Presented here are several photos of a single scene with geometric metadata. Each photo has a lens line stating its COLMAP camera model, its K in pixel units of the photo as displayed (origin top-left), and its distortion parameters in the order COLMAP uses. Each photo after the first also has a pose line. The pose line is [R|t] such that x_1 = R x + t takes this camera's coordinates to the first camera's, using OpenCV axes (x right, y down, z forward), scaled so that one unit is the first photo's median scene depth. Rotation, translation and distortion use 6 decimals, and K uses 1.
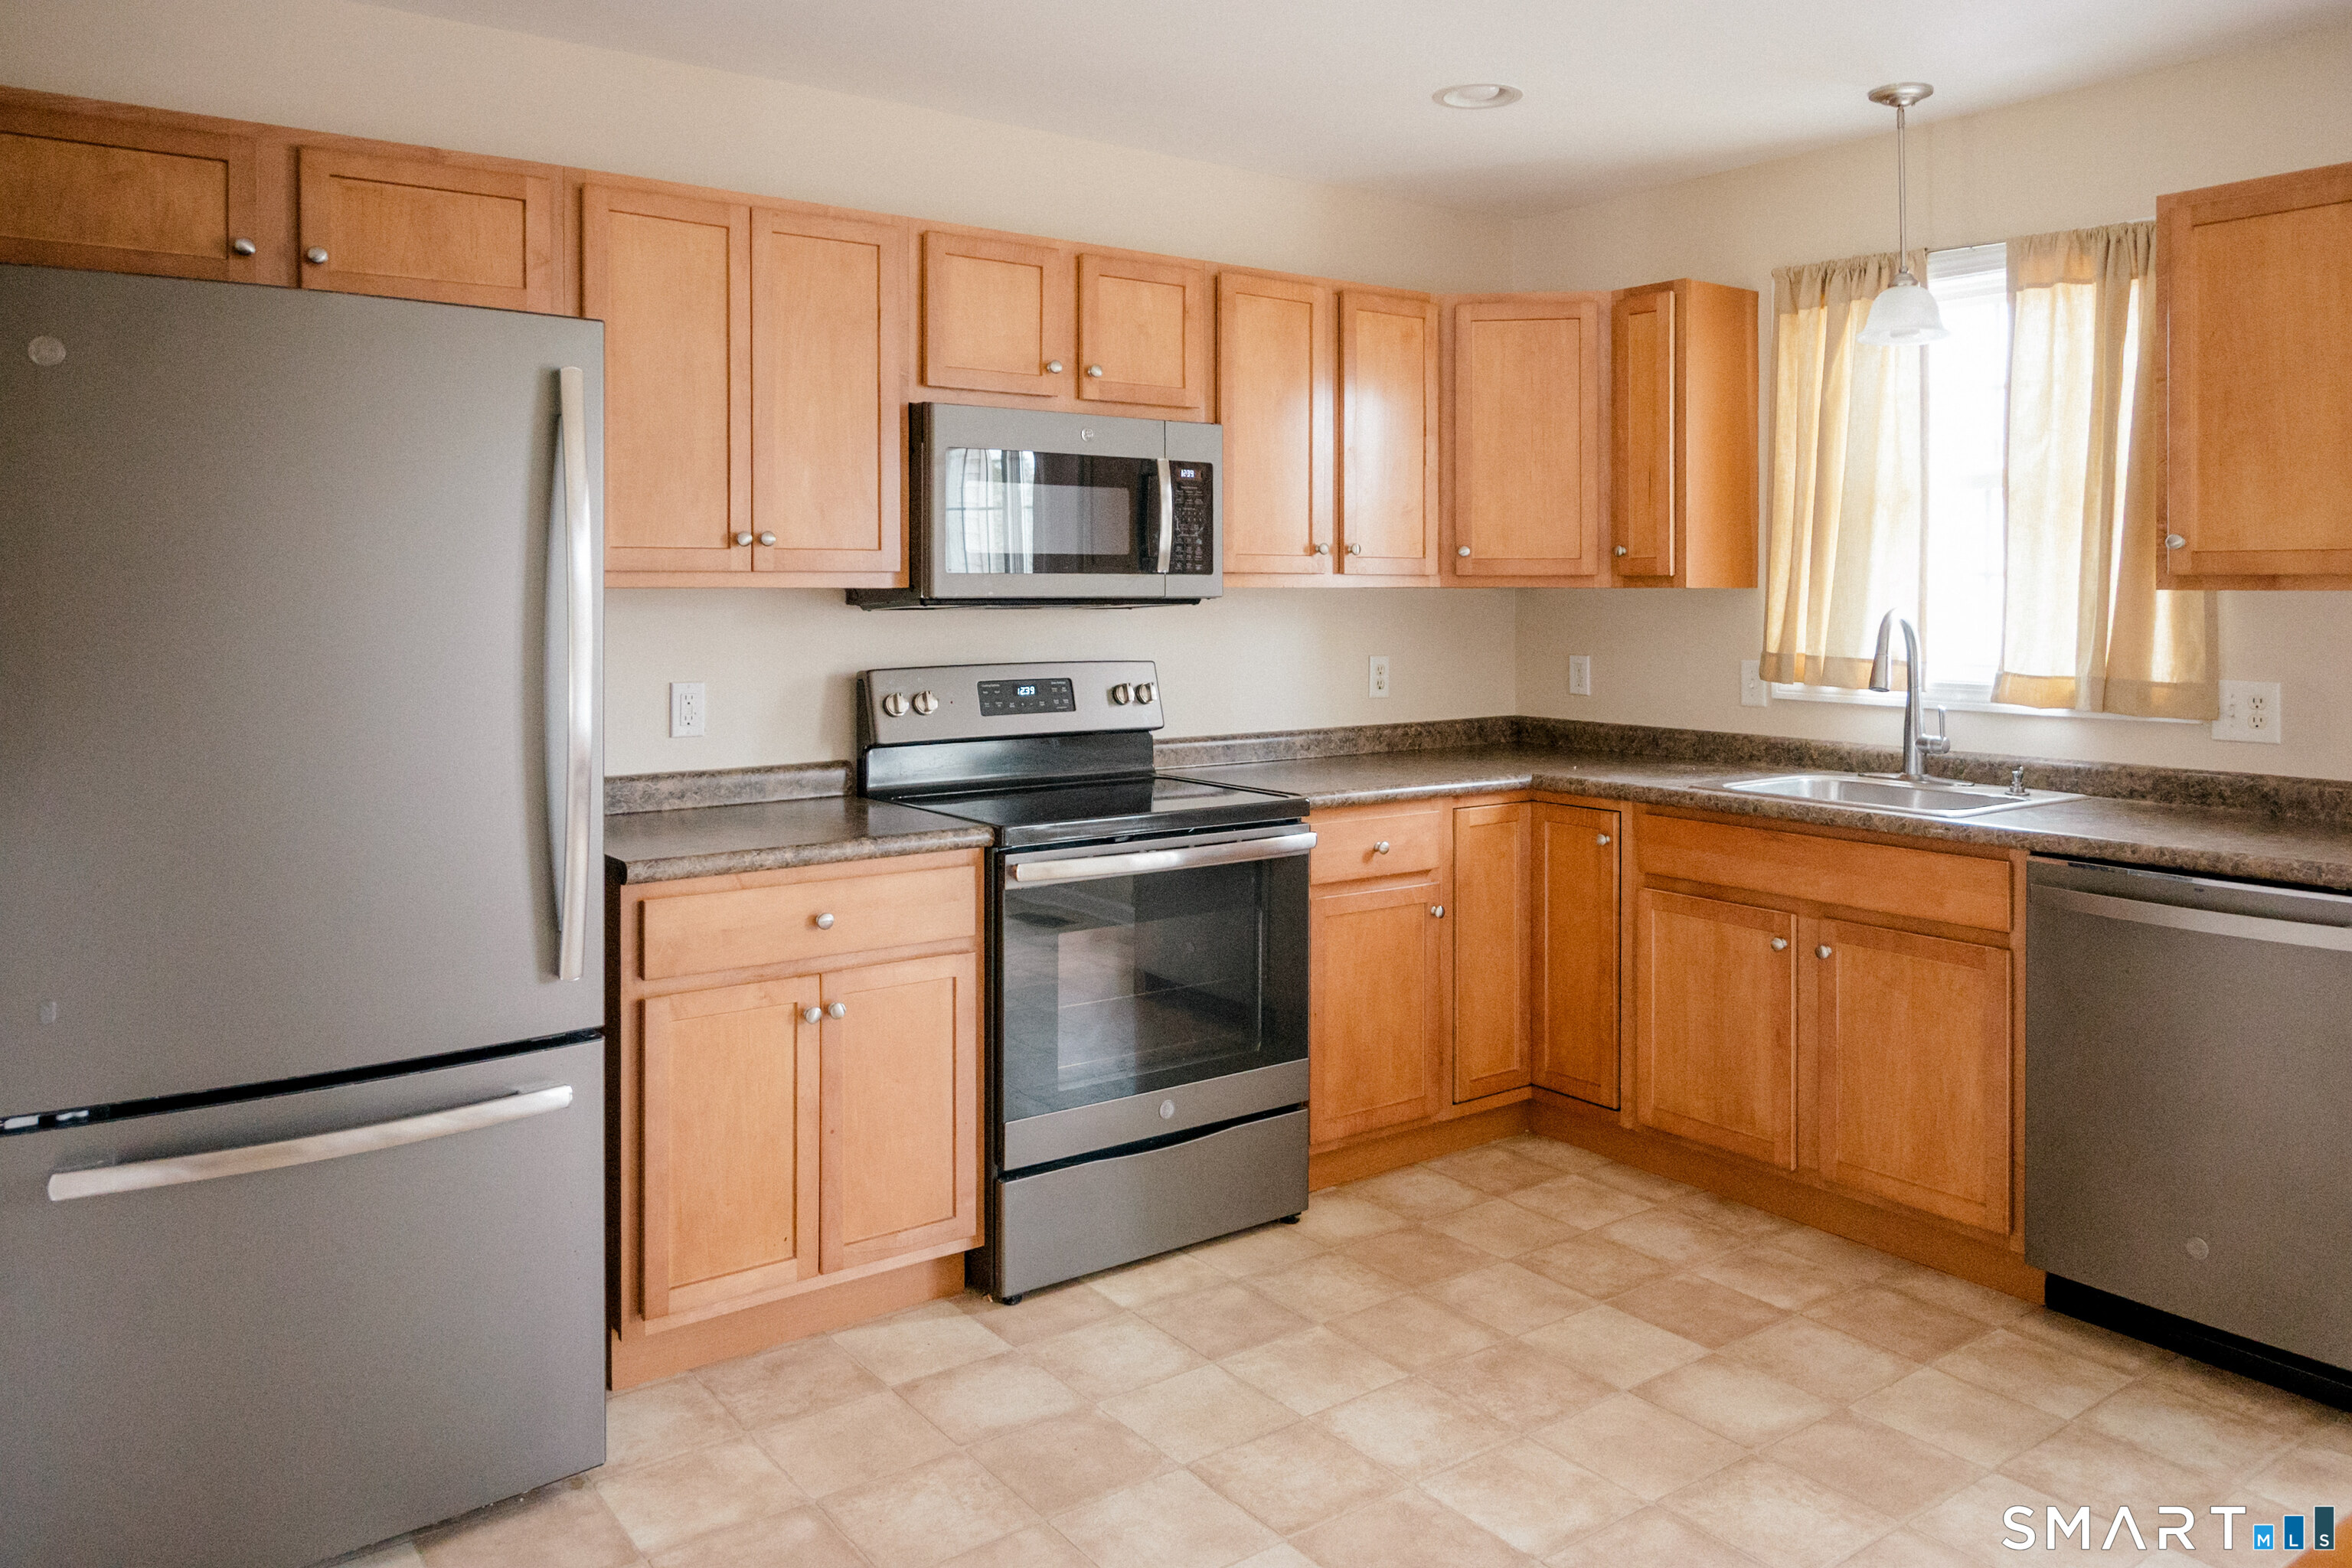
lens RADIAL K [[1669.0, 0, 1178.1], [0, 1669.0, 589.2], [0, 0, 1]] dist [-0.005412, 0.001055]
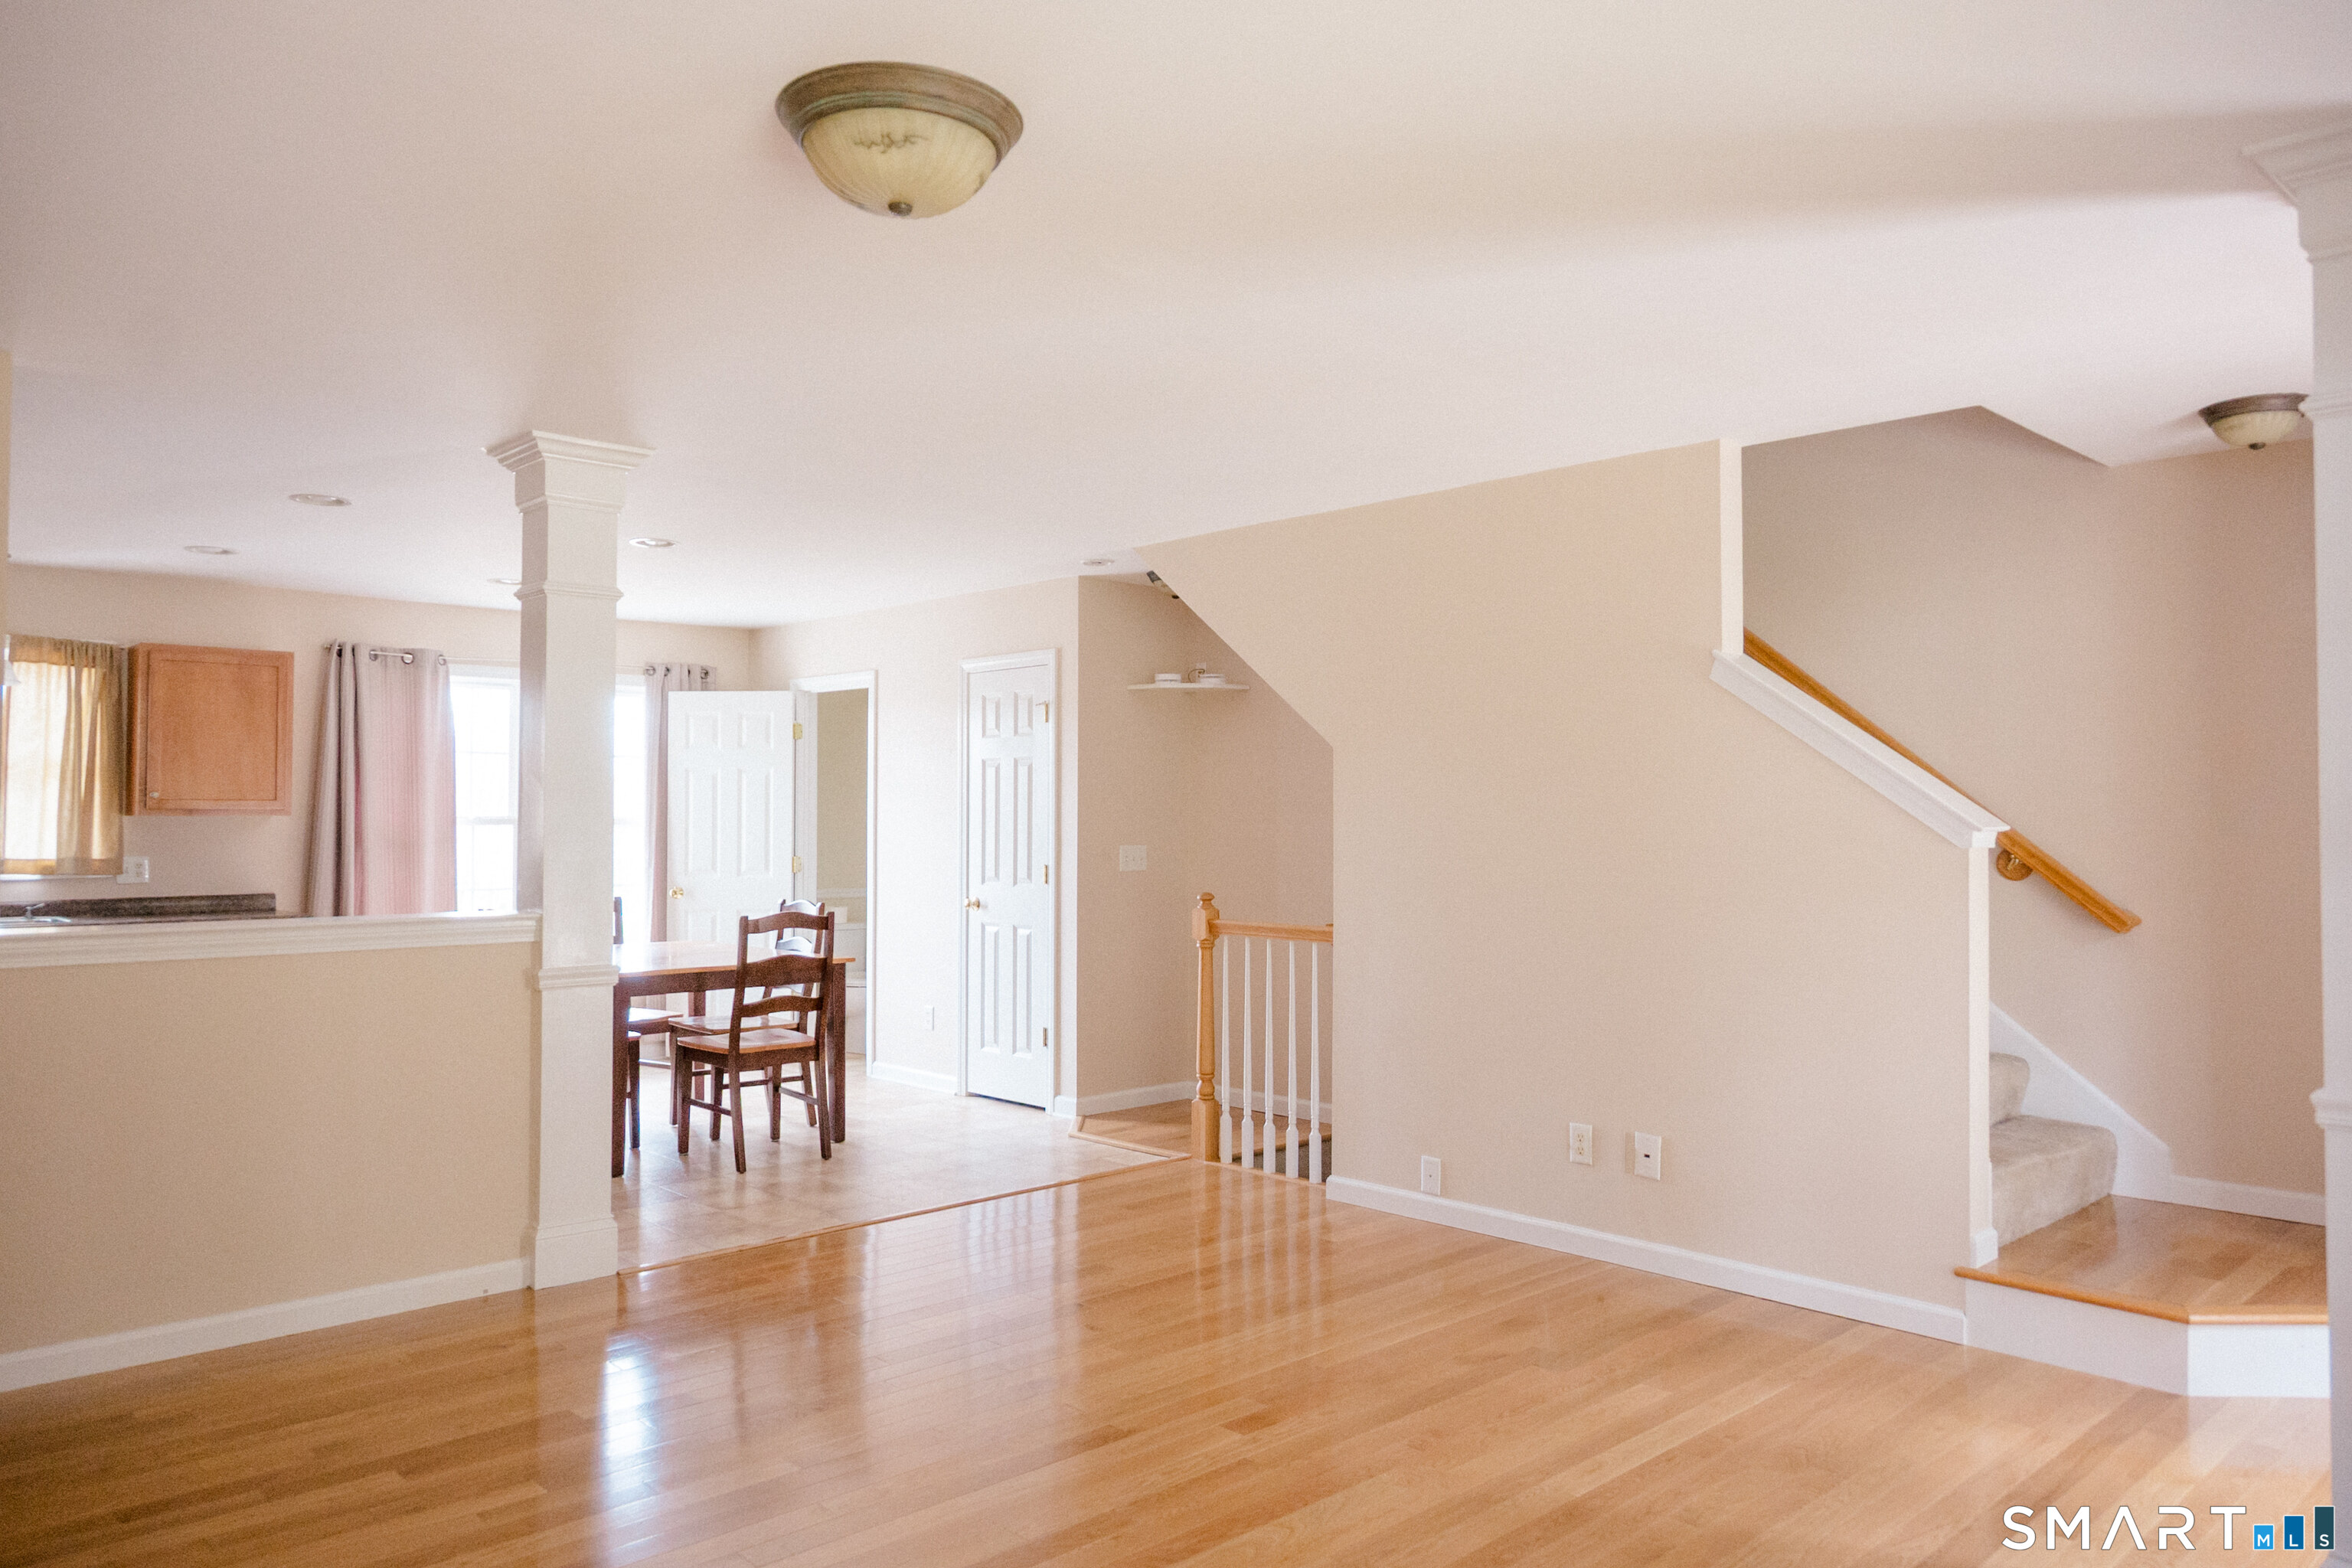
lens RADIAL K [[1615.5, 0, 1181.0], [0, 1615.5, 771.4], [0, 0, 1]] dist [0.002345, -0.000310]
pose [[-0.130175, 0.027018, 0.991123, -1.545493], [-0.001844, 0.999620, -0.027492, -0.002211], [-0.991489, -0.005406, -0.130076, -0.105946]]
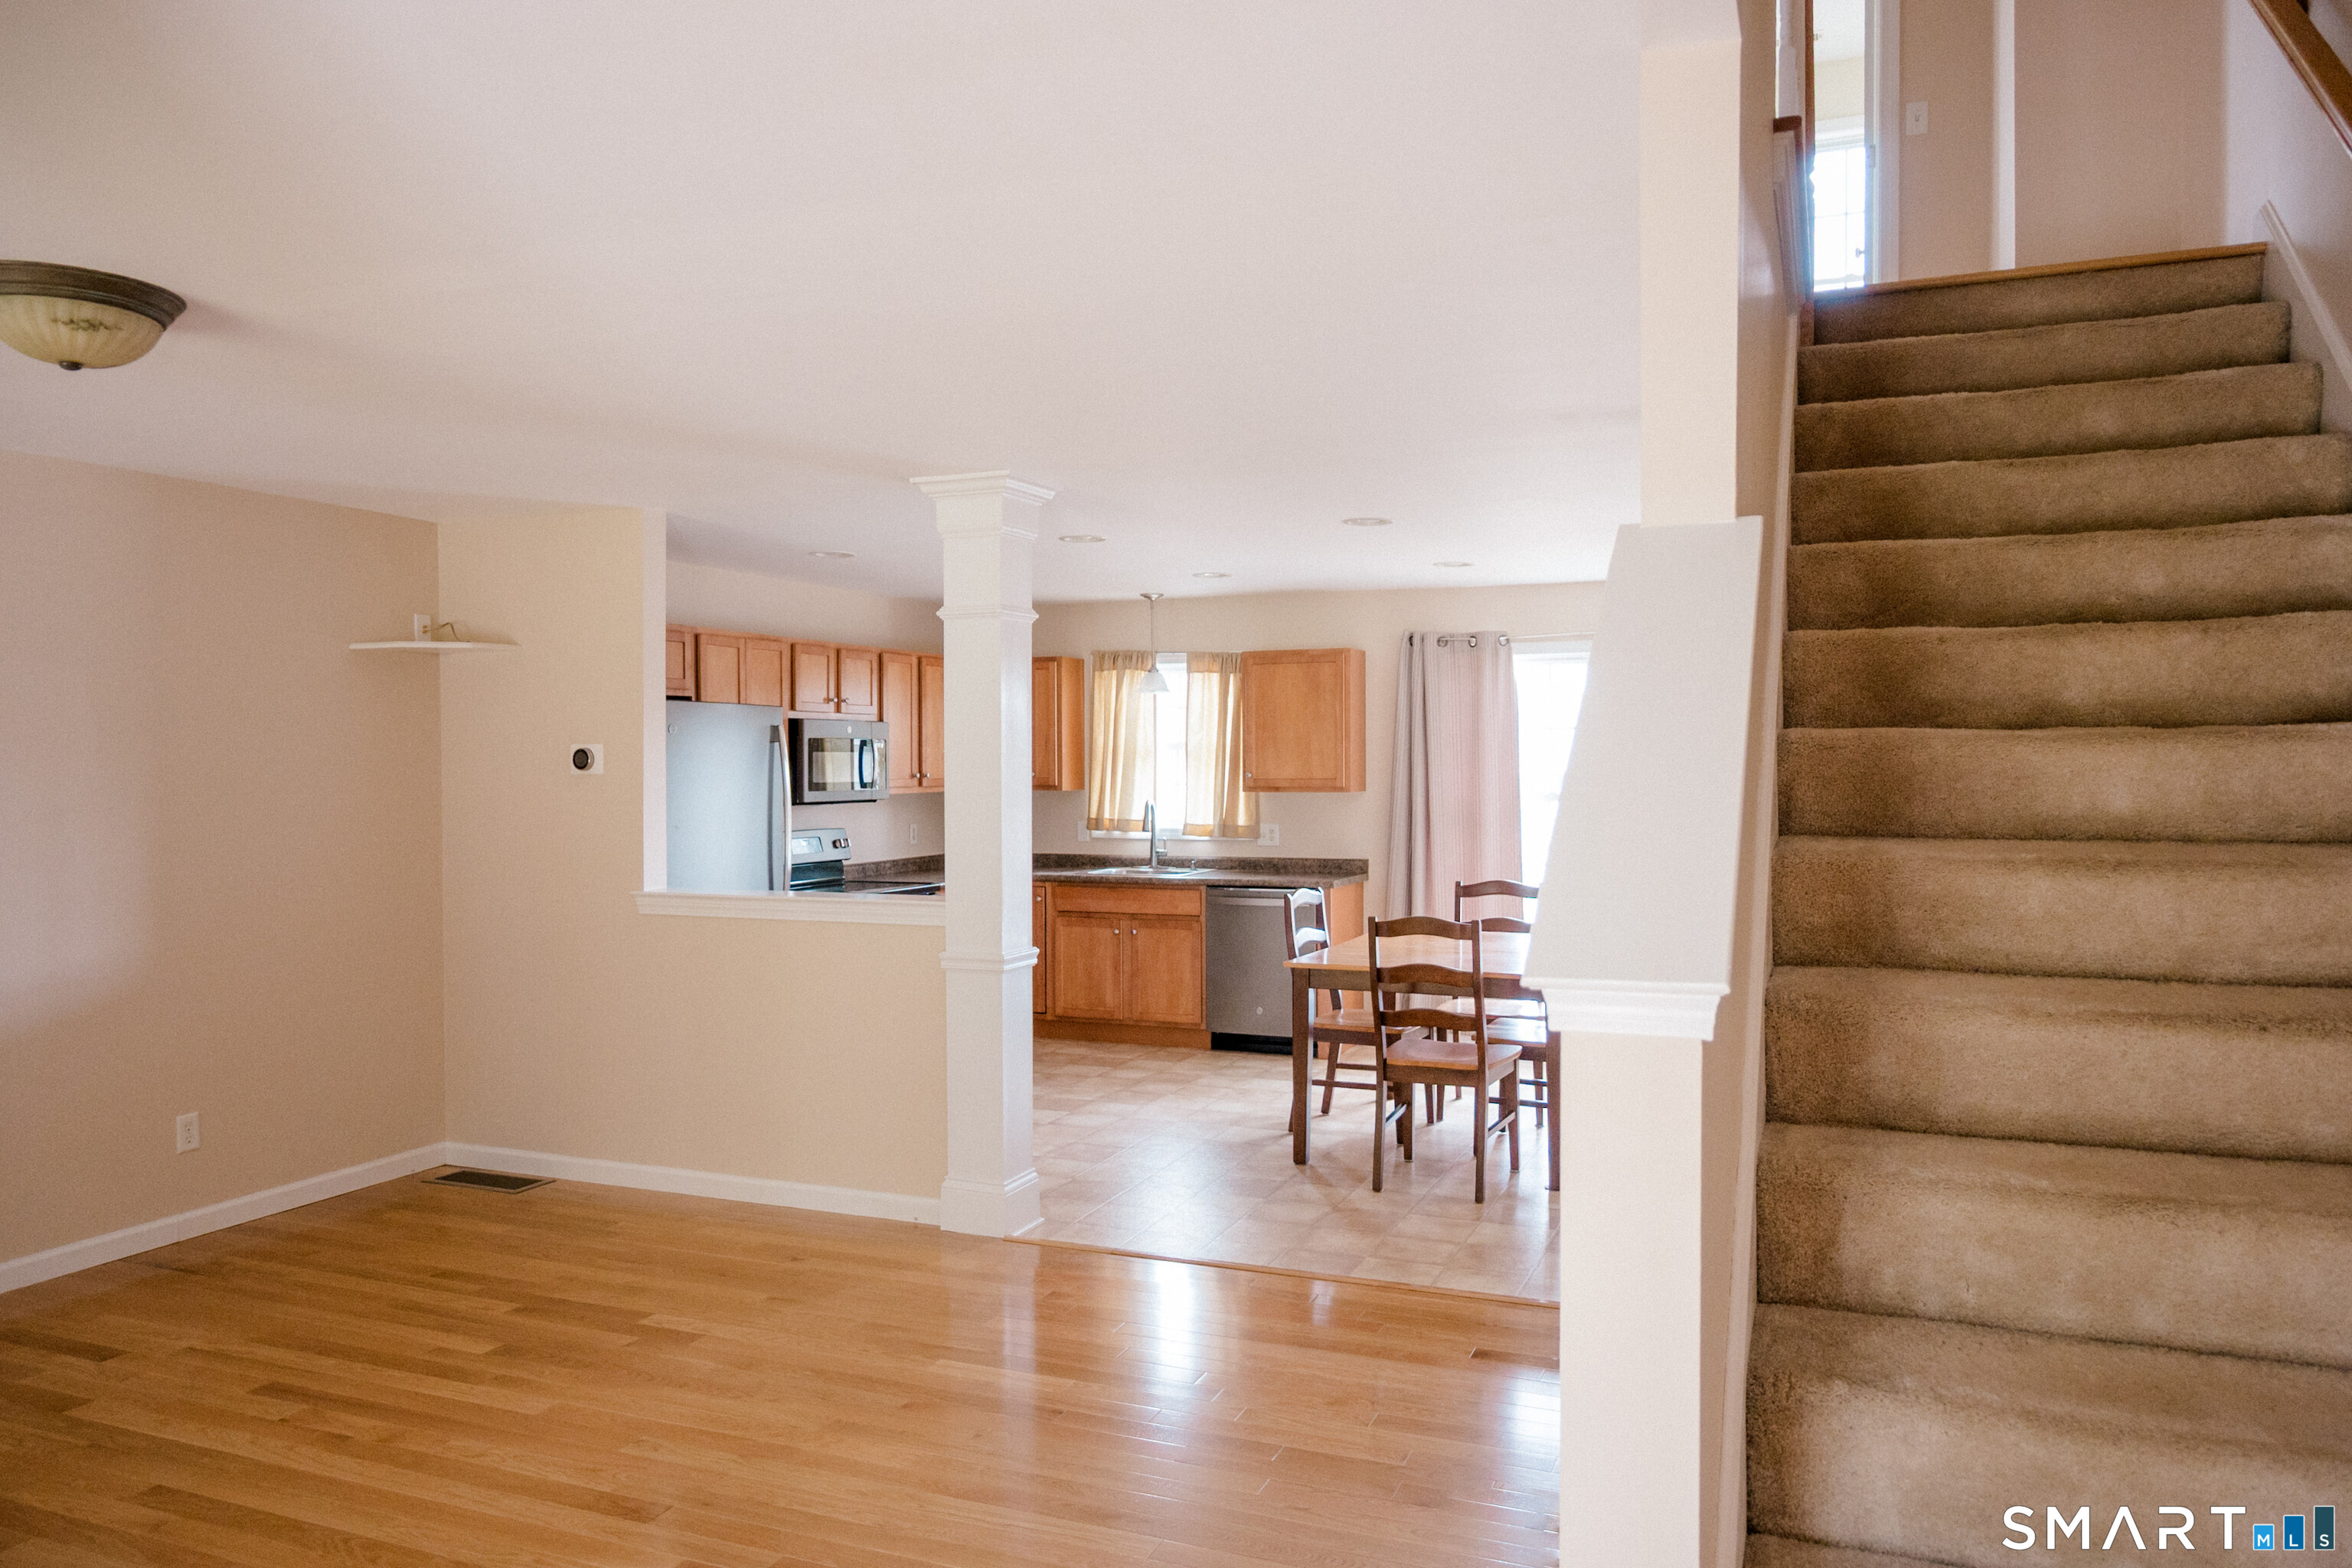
lens RADIAL K [[1615.5, 0, 1181.0], [0, 1615.5, 771.4], [0, 0, 1]] dist [0.002345, -0.000310]
pose [[0.854469, -0.006087, 0.519466, -0.788183], [0.002602, 0.999969, 0.007437, -0.047748], [-0.519495, -0.005003, 0.854459, -1.094420]]
